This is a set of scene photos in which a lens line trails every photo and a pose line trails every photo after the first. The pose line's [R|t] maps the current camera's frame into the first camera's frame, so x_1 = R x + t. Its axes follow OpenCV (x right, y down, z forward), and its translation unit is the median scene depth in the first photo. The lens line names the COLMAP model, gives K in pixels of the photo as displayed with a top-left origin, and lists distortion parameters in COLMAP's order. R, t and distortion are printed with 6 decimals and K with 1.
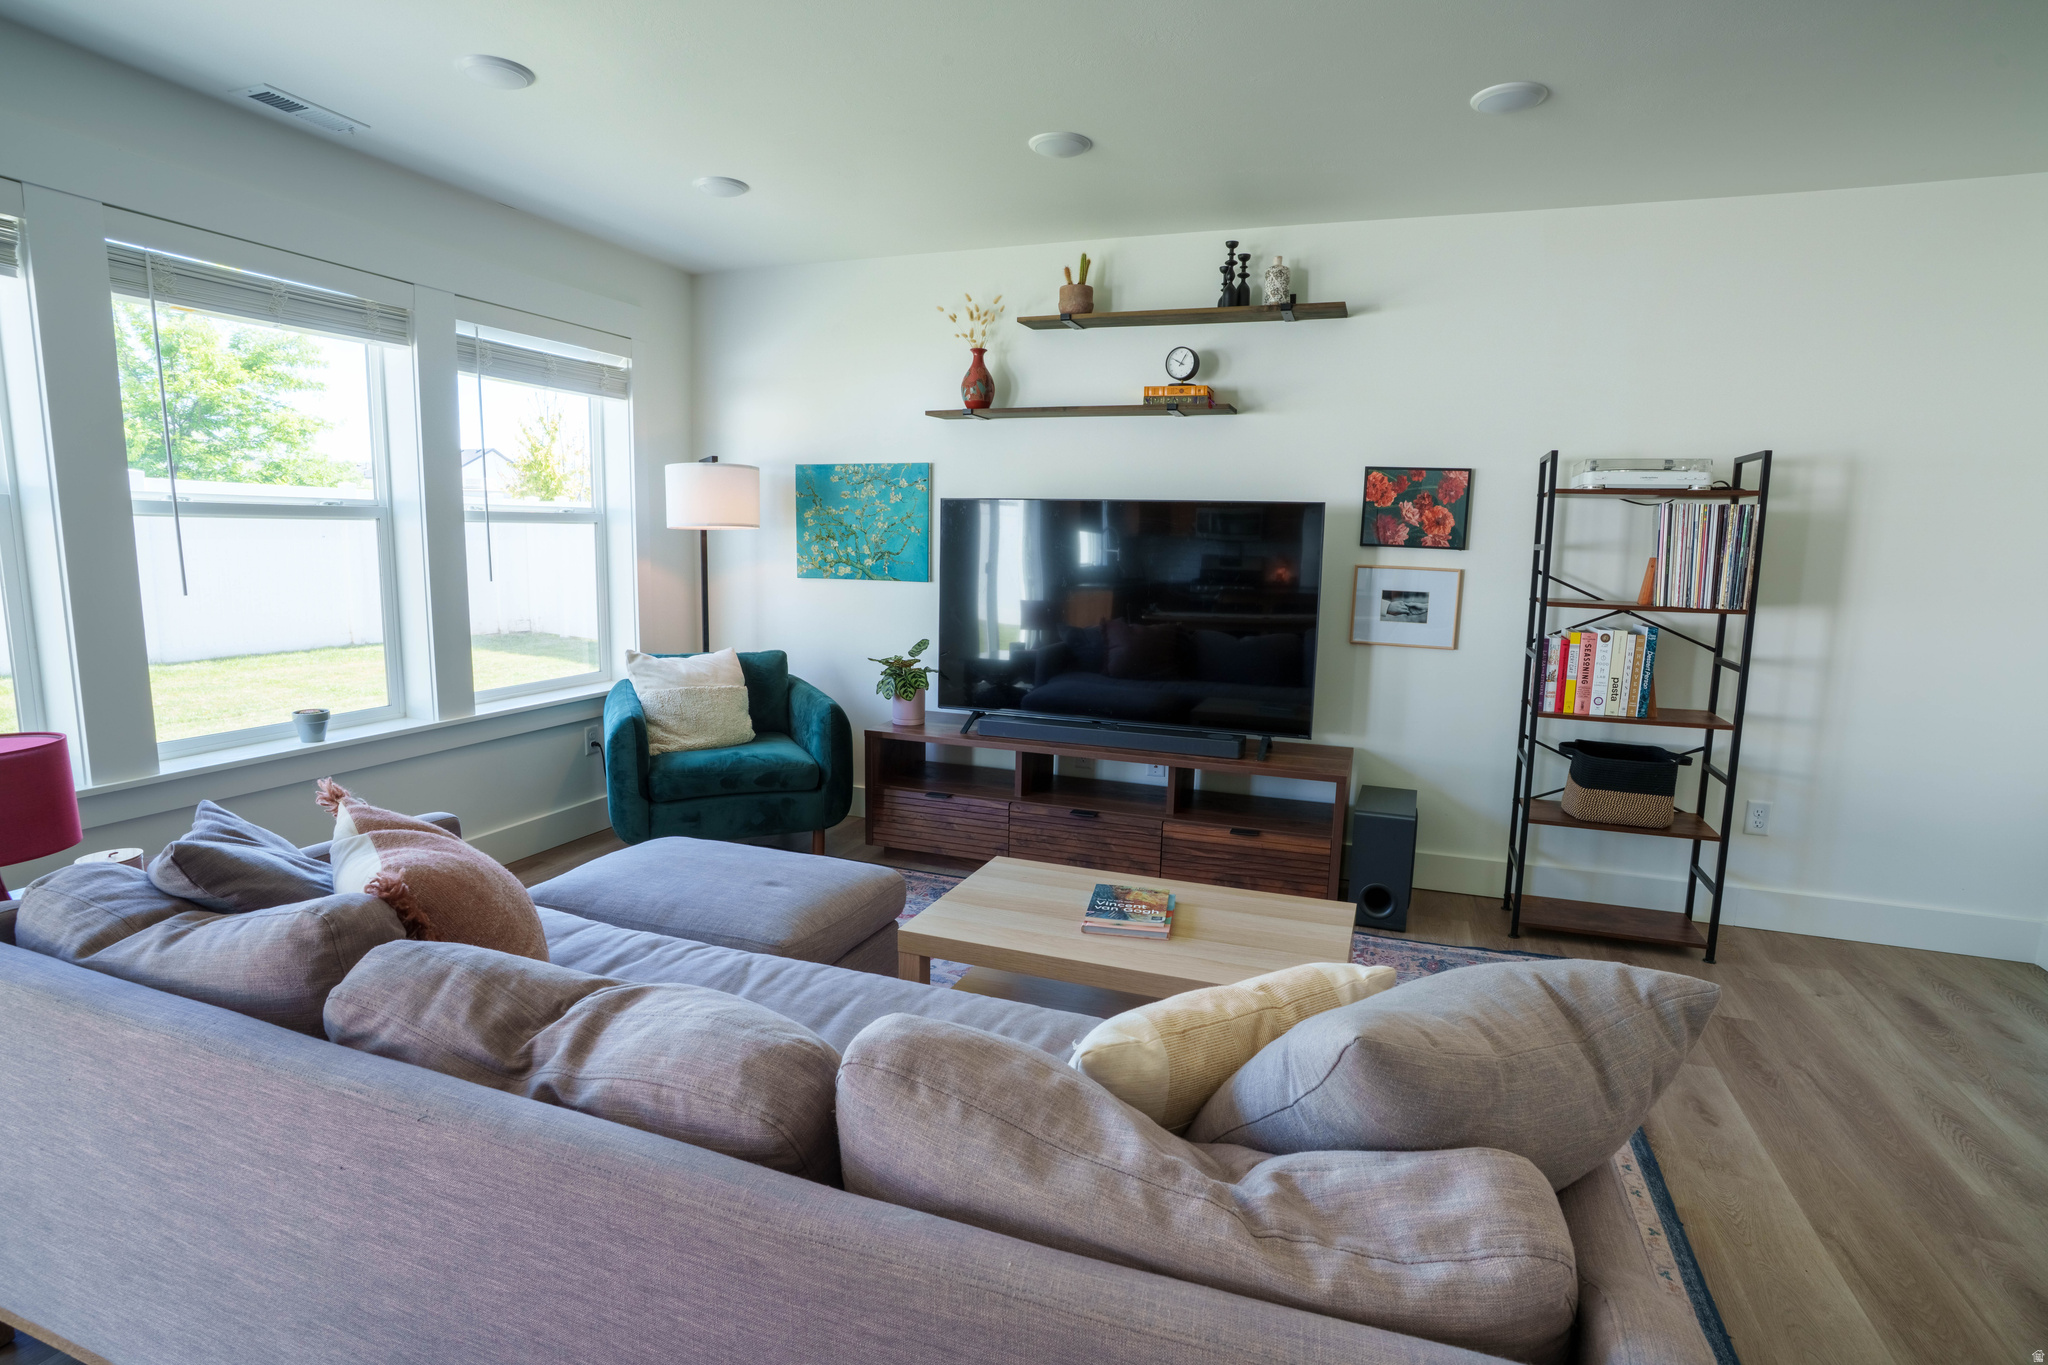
lens RADIAL K [[1017.2, 0, 1017.7], [0, 1017.2, 678.6], [0, 0, 1]] dist [-0.084717, 0.043508]
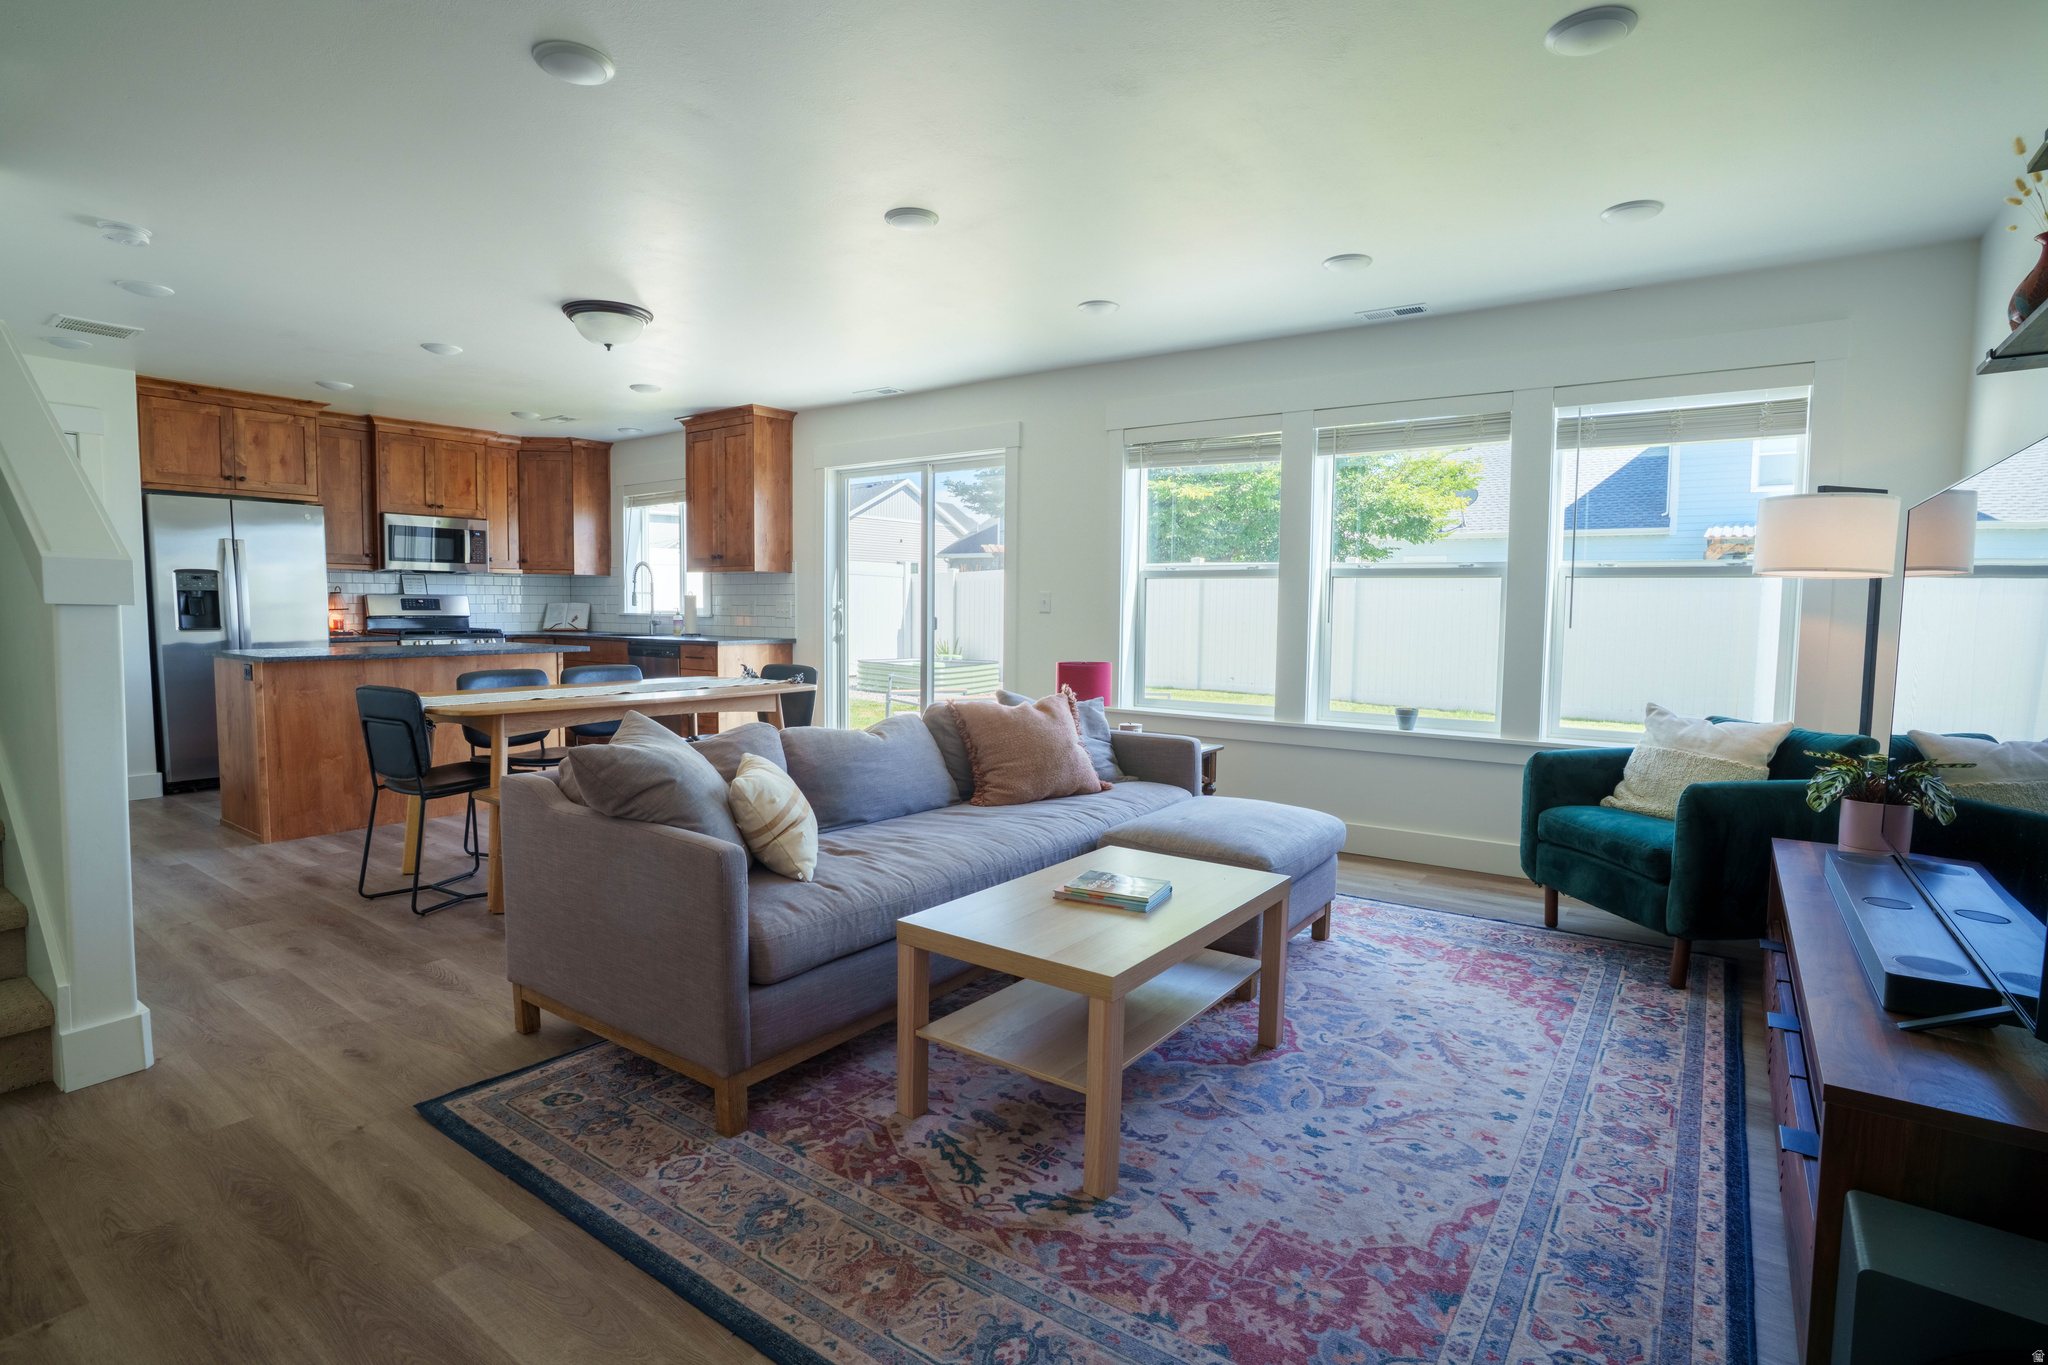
lens RADIAL K [[1002.9, 0, 1018.2], [0, 1002.9, 678.6], [0, 0, 1]] dist [-0.082281, 0.040220]
pose [[-0.261657, 0.047643, -0.963984, 0.709825], [-0.151997, 0.984284, 0.089904, -0.045870], [0.953117, 0.170047, -0.250303, 0.690617]]
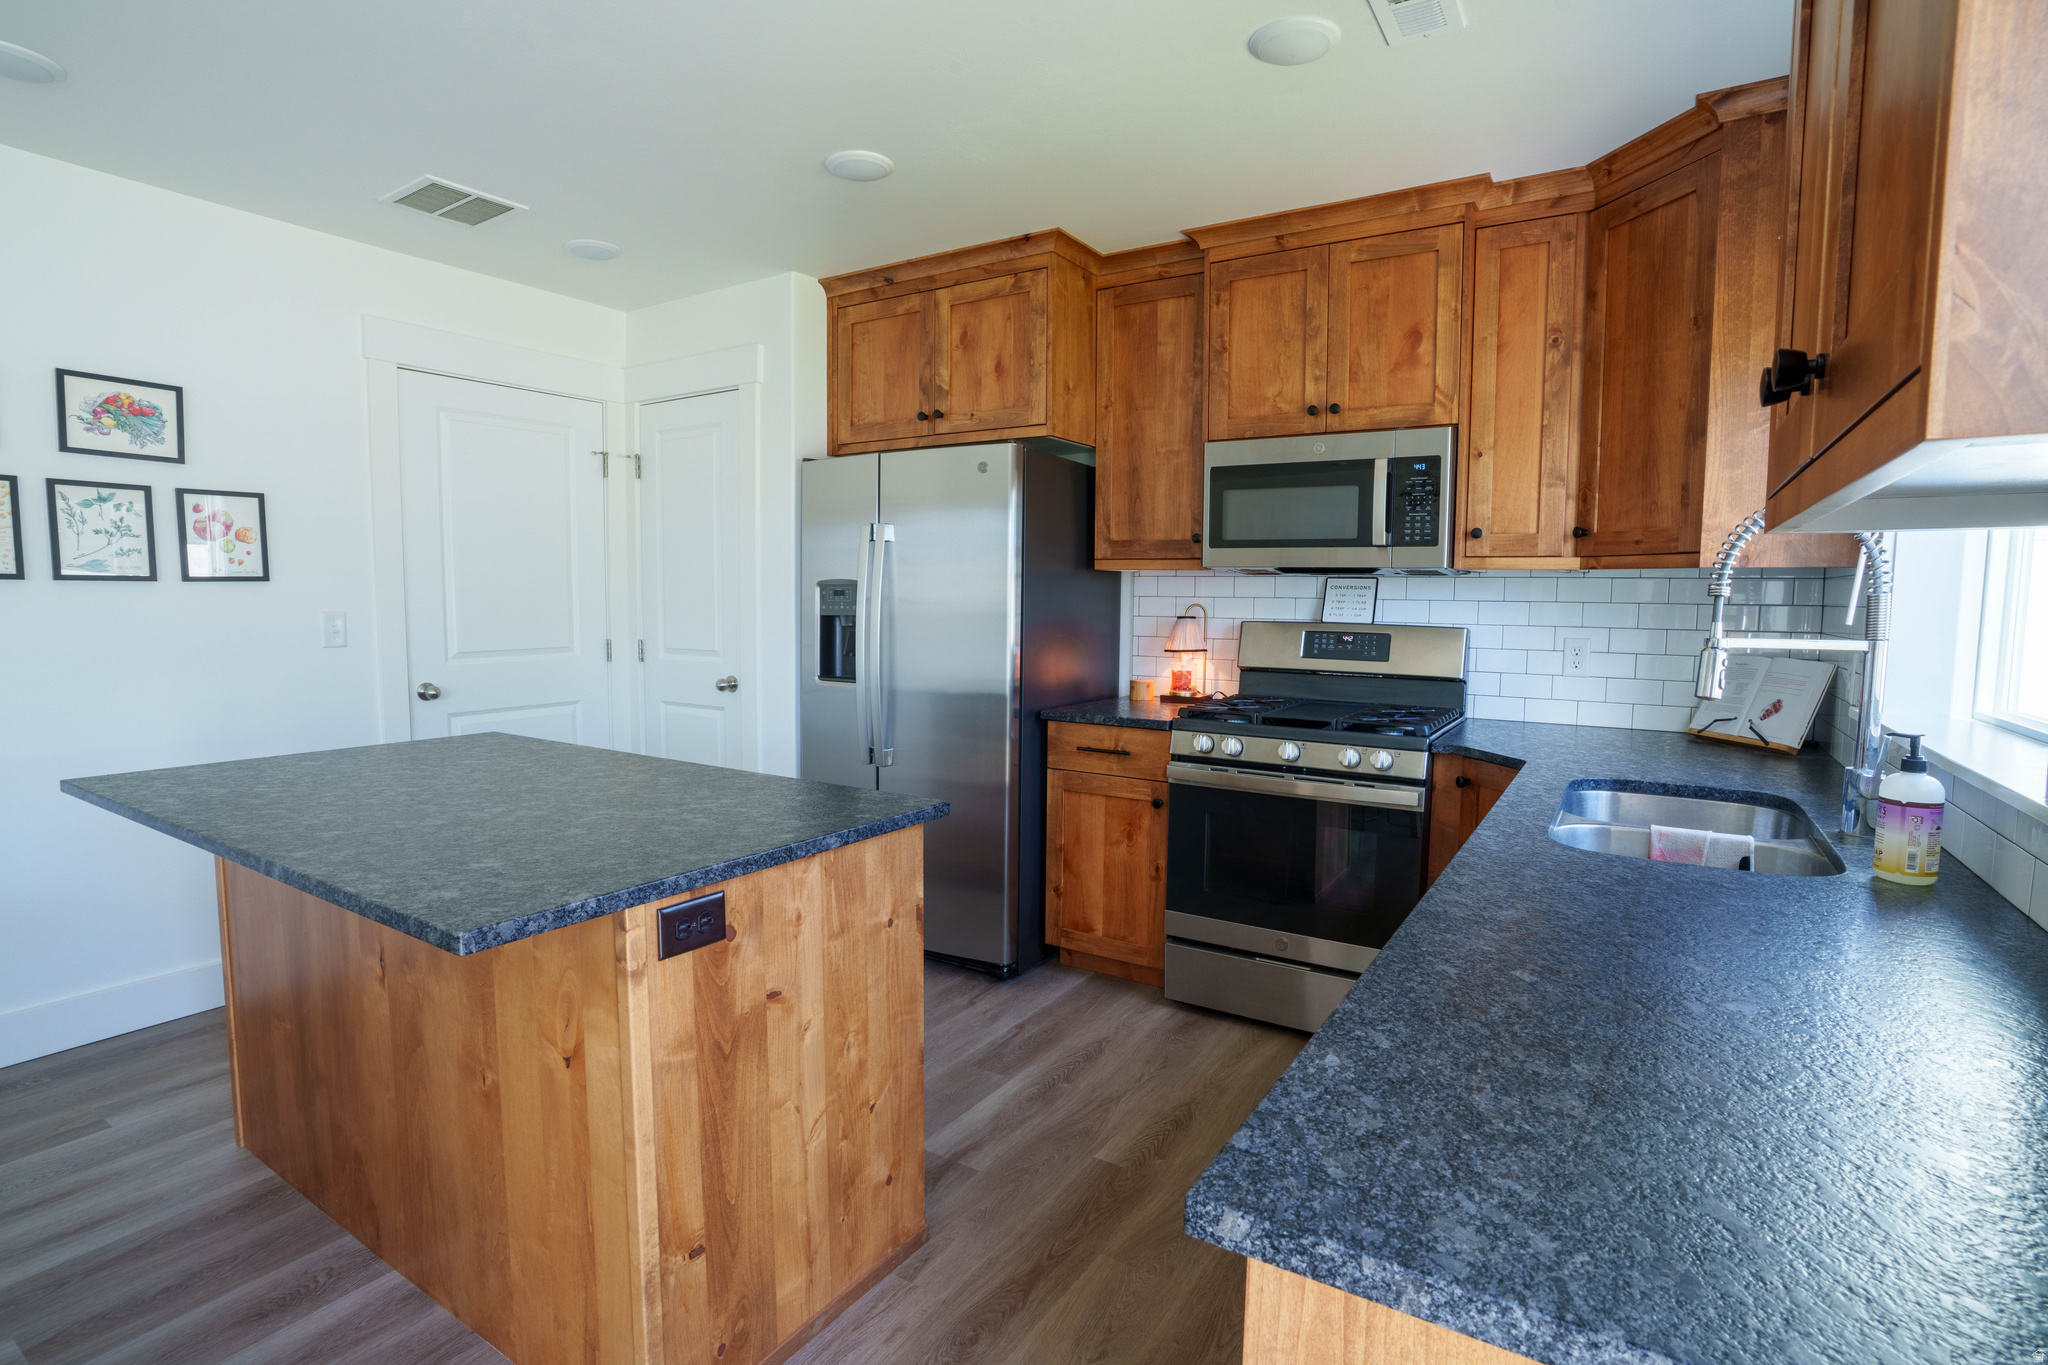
lens RADIAL K [[1002.9, 0, 1018.2], [0, 1002.9, 678.6], [0, 0, 1]] dist [-0.082281, 0.040220]
pose [[-0.977878, -0.046057, 0.204044, -0.824560], [0.001079, 0.974335, 0.225099, -0.000510], [-0.209175, 0.220339, -0.952731, -0.102343]]
